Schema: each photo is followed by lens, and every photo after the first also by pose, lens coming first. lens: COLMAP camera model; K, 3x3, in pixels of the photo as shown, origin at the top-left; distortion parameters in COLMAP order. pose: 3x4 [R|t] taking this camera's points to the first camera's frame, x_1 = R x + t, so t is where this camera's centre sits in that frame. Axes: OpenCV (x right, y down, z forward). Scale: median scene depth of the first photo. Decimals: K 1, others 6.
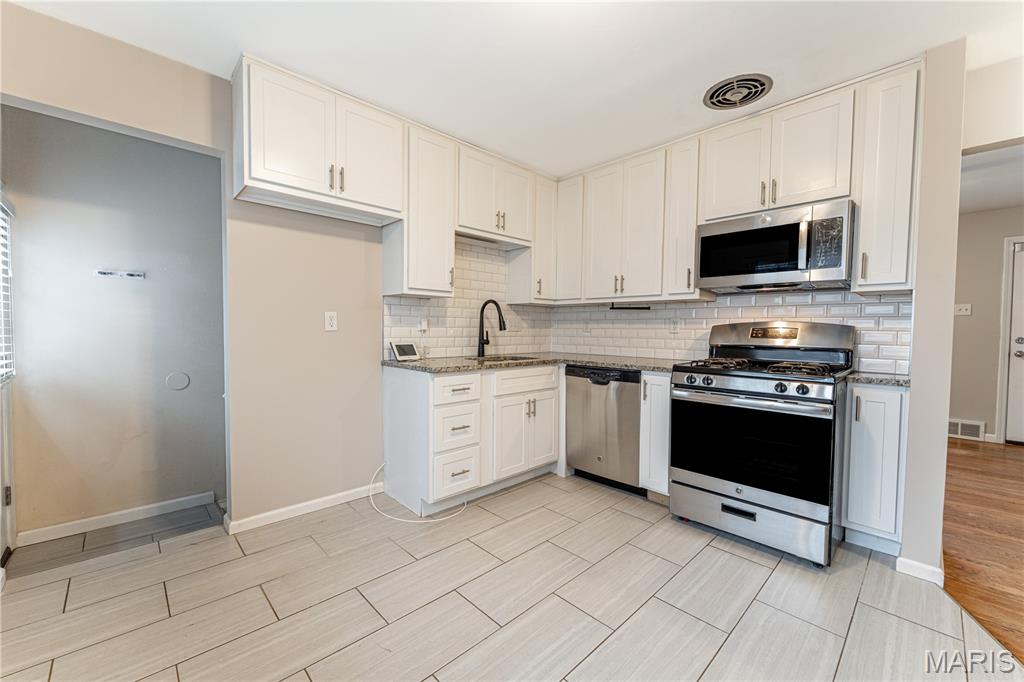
lens RADIAL K [[410.3, 0, 513.2], [0, 410.3, 341.0], [0, 0, 1]] dist [0.003225, -0.000467]
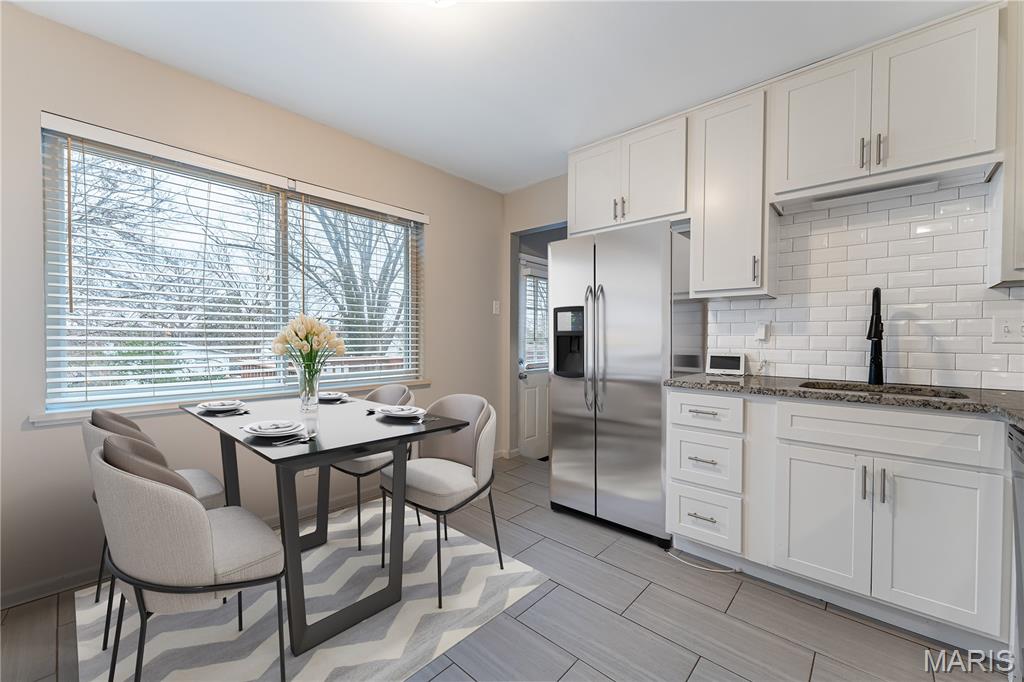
lens RADIAL K [[410.3, 0, 512.7], [0, 410.3, 342.6], [0, 0, 1]] dist [0.003225, -0.000467]
pose [[0.062252, 0.000294, -0.998060, 0.581277], [-0.040406, 0.999181, -0.002226, -0.000144], [0.997242, 0.040466, 0.062213, 0.518235]]
